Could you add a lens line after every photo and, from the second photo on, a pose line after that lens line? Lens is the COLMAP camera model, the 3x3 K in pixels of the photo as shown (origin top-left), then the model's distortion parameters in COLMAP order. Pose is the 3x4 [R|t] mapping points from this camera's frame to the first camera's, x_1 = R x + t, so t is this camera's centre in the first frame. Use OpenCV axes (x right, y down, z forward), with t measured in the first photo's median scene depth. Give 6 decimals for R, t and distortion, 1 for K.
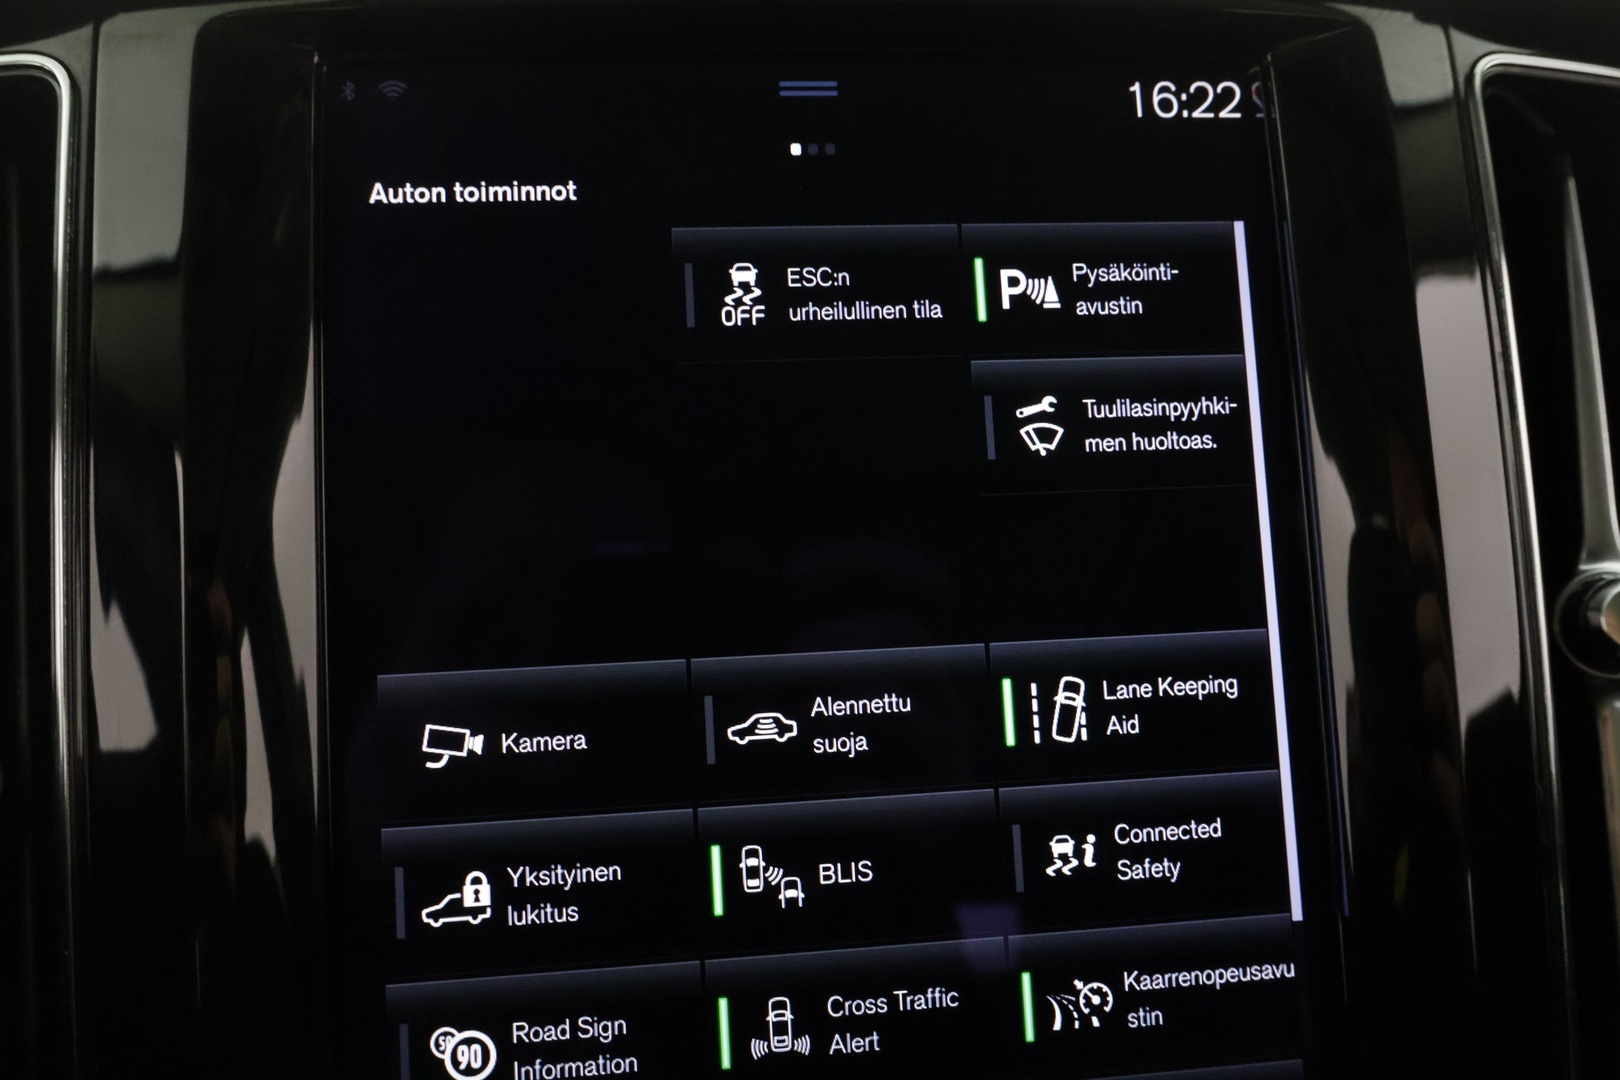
lens RADIAL K [[1362.1, 0, 813.8], [0, 1362.1, 540.2], [0, 0, 1]] dist [-0.040220, 0.032535]
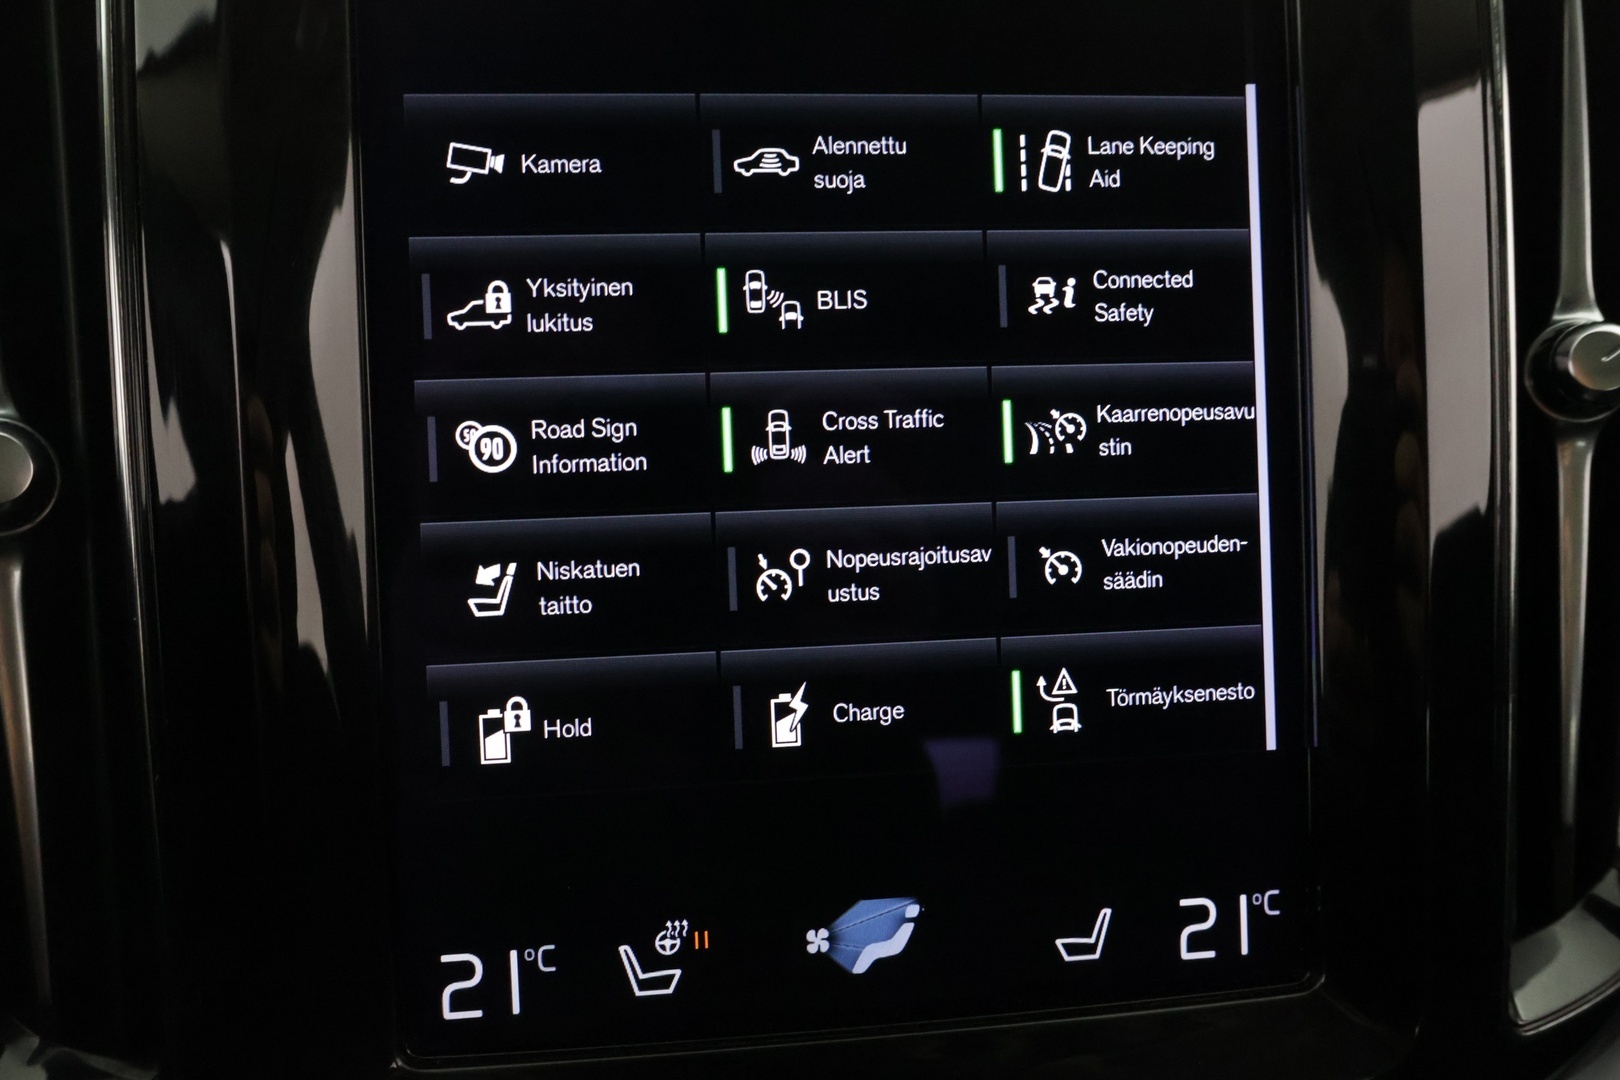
lens RADIAL K [[1283.2, 0, 835.3], [0, 1283.2, 530.3], [0, 0, 1]] dist [-0.036627, 0.021459]
pose [[0.999808, 0.019113, 0.004224, 0.017178], [-0.019469, 0.993321, 0.113730, 0.307676], [-0.002022, -0.113790, 0.993503, -0.028174]]
